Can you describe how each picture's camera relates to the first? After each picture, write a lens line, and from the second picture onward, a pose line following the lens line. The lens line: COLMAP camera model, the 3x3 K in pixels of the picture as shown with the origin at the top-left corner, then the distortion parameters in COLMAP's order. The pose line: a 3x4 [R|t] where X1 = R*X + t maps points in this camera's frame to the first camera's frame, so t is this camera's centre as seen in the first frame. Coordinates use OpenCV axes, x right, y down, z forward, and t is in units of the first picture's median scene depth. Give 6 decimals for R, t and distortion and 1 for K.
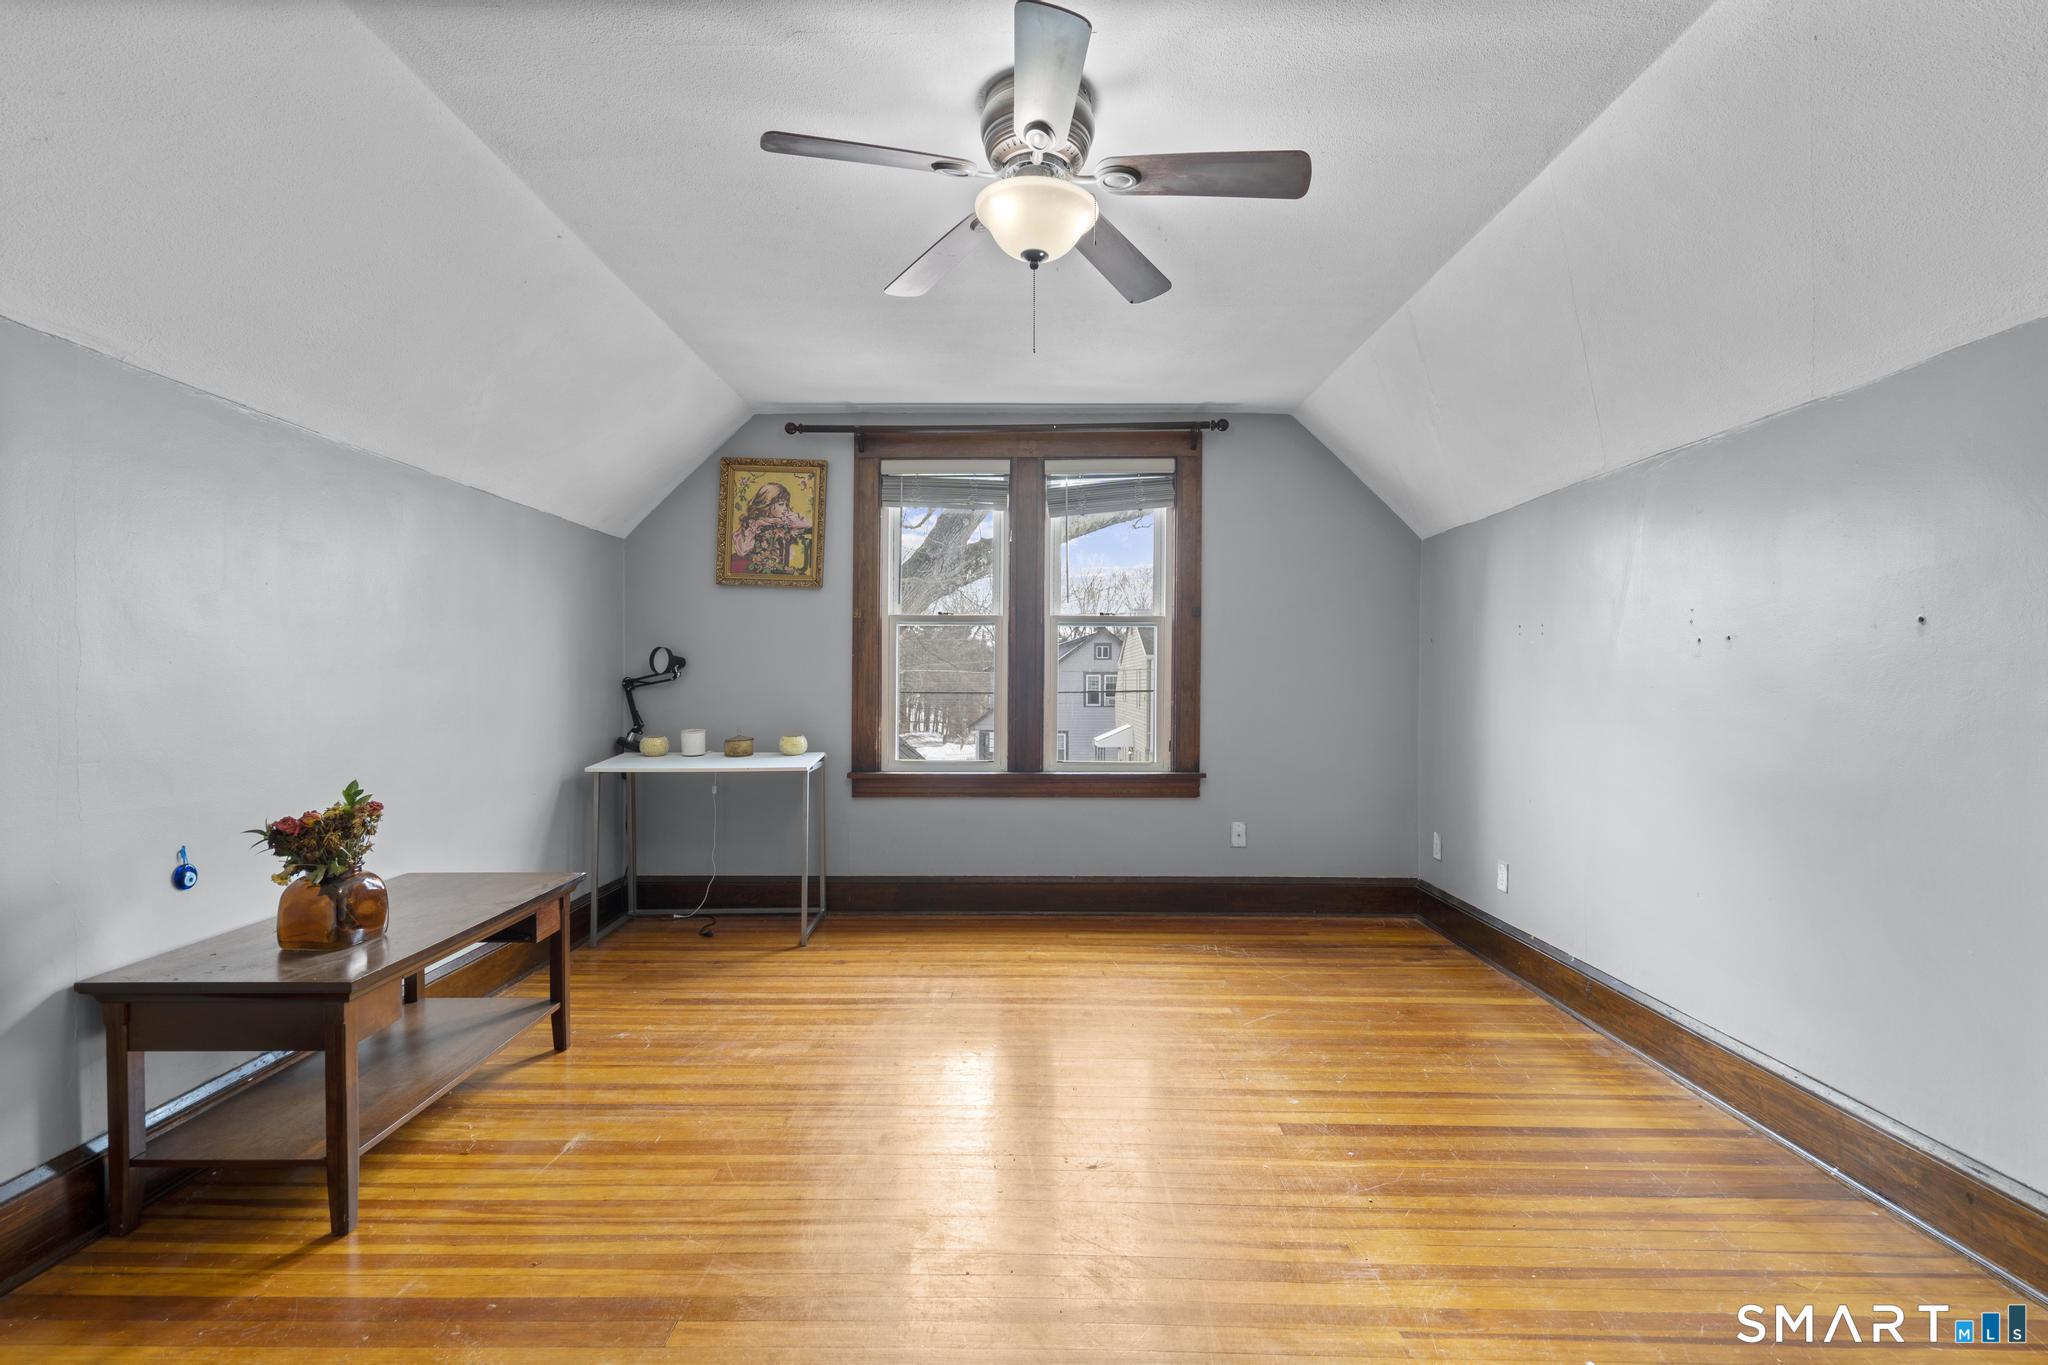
lens RADIAL K [[914.0, 0, 1017.8], [0, 914.0, 685.6], [0, 0, 1]] dist [-0.013202, 0.005745]
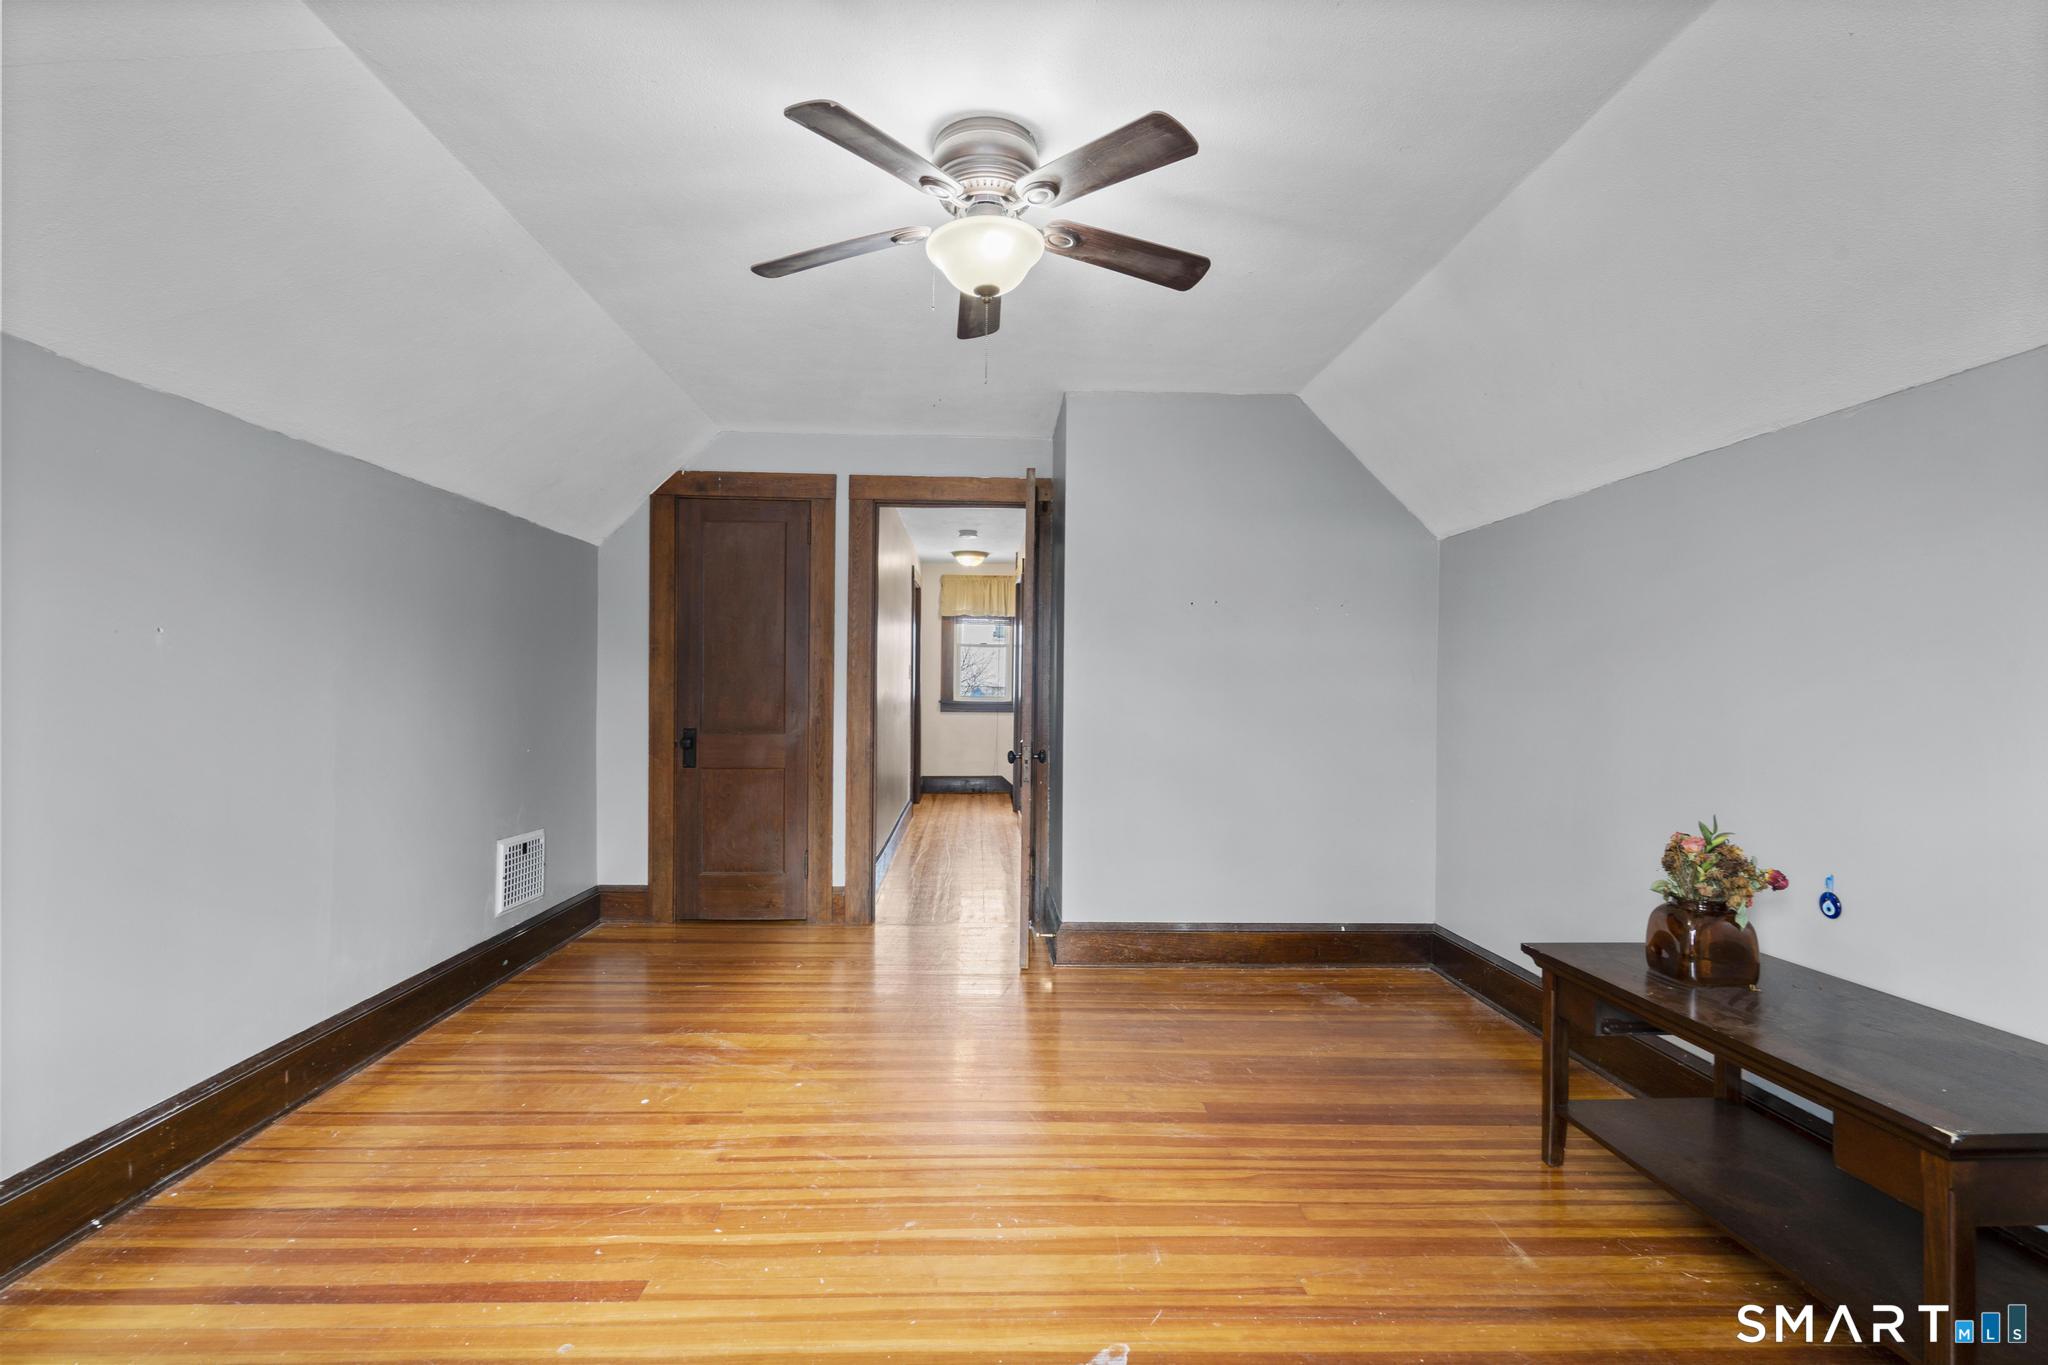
lens RADIAL K [[912.3, 0, 1016.0], [0, 912.3, 685.5], [0, 0, 1]] dist [-0.005975, 0.001261]
pose [[-0.998911, -0.013332, -0.044721, 0.011623], [-0.013263, 0.999910, -0.001849, -0.008287], [0.044741, -0.001254, -0.998998, 0.942545]]
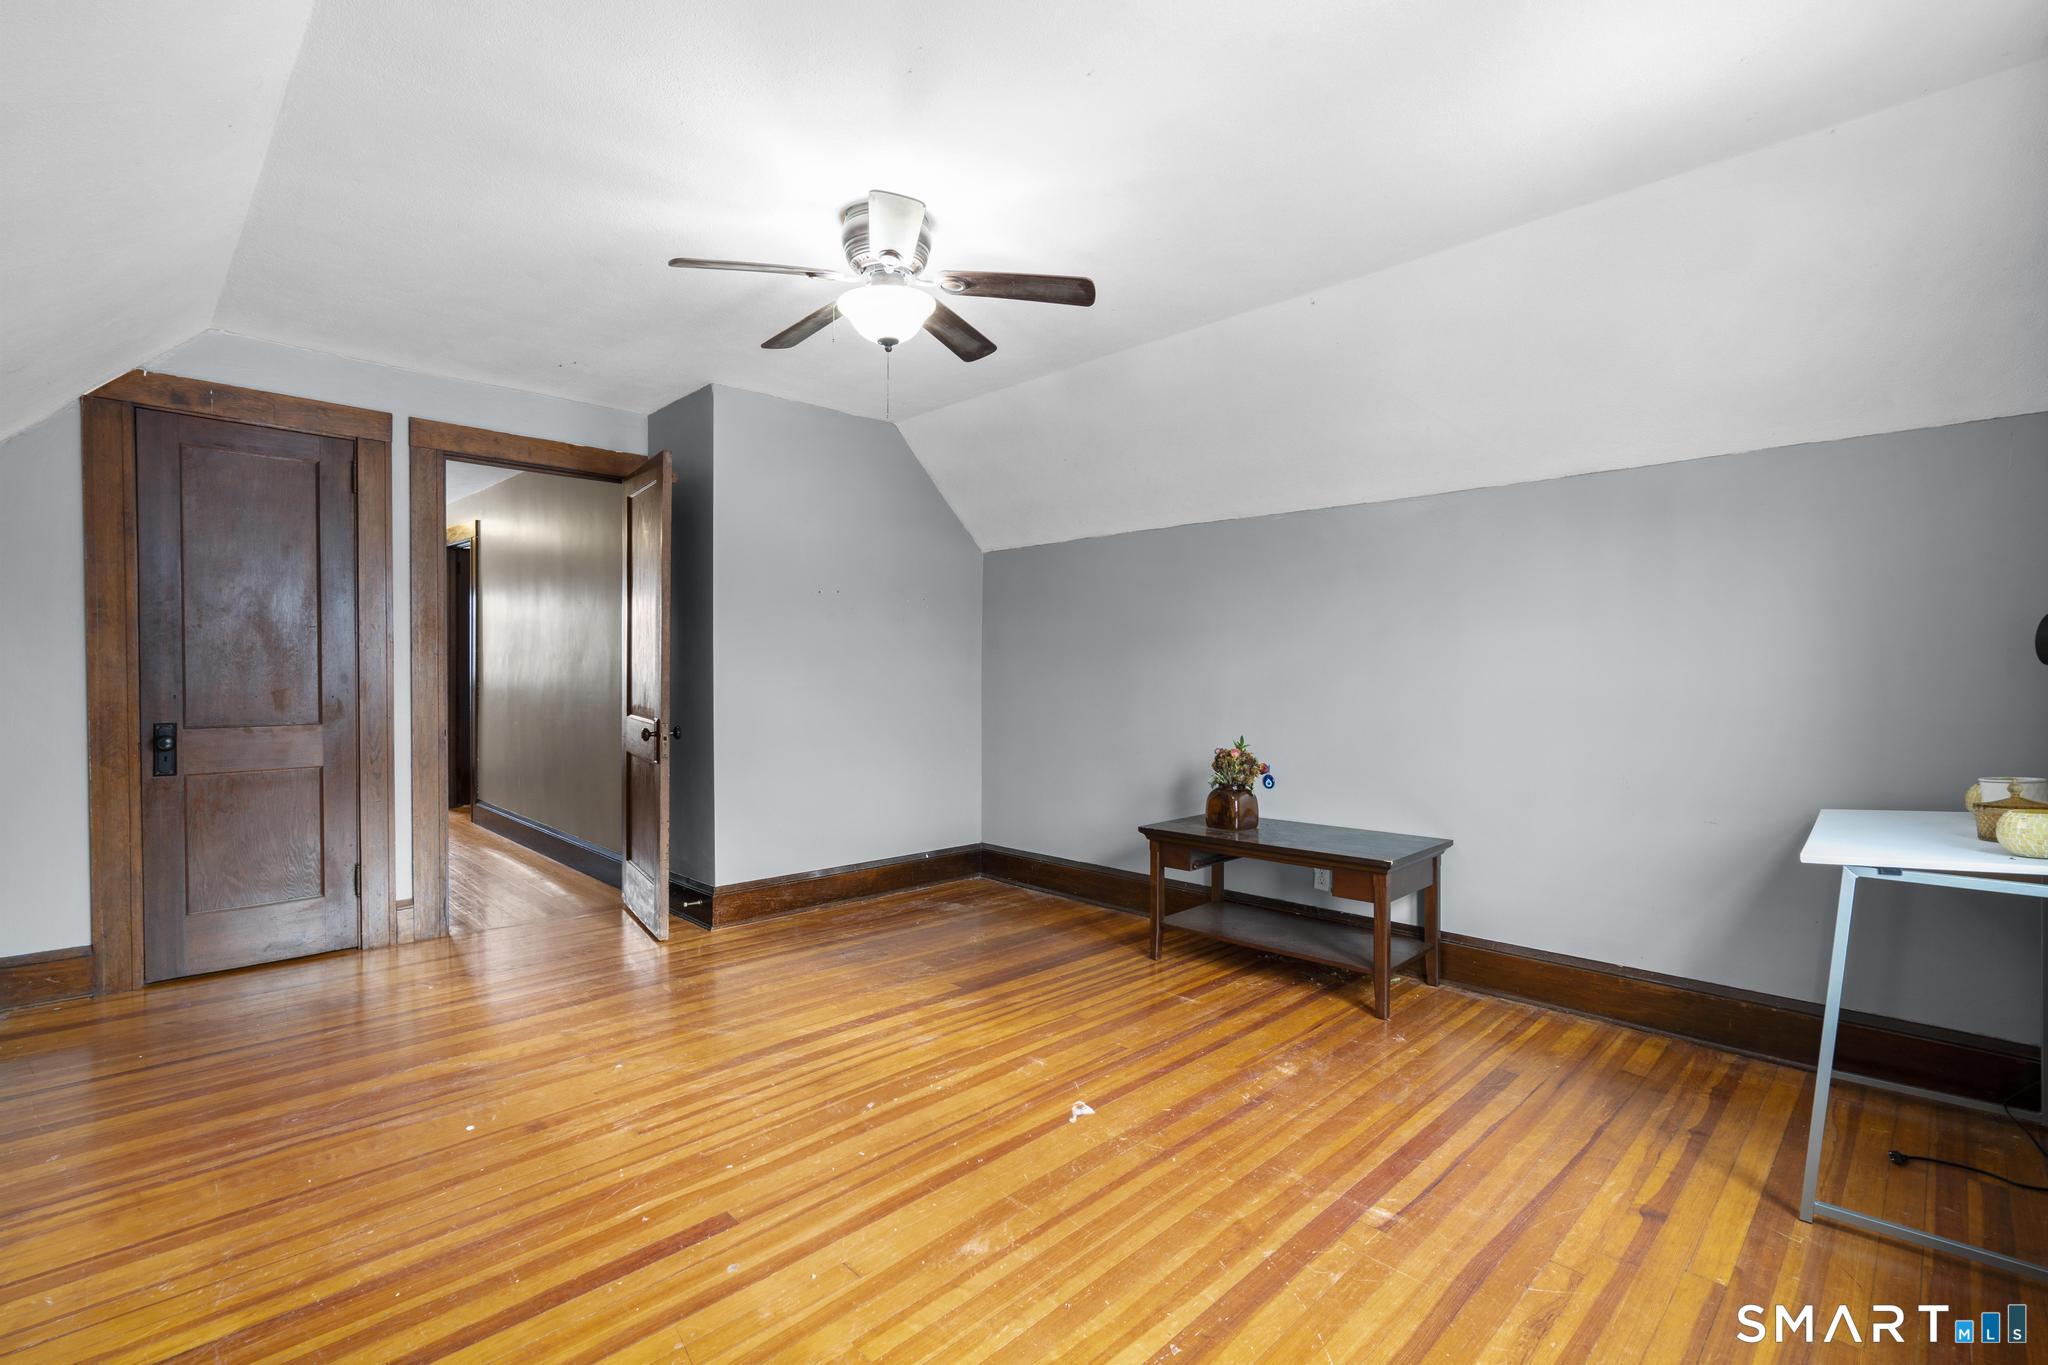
lens RADIAL K [[914.0, 0, 1017.8], [0, 914.0, 685.6], [0, 0, 1]] dist [-0.013202, 0.005745]
pose [[-0.706313, 0.006522, -0.707870, 0.367041], [-0.007107, 0.999842, 0.016303, -0.005824], [0.707864, 0.016546, -0.706155, 0.938945]]
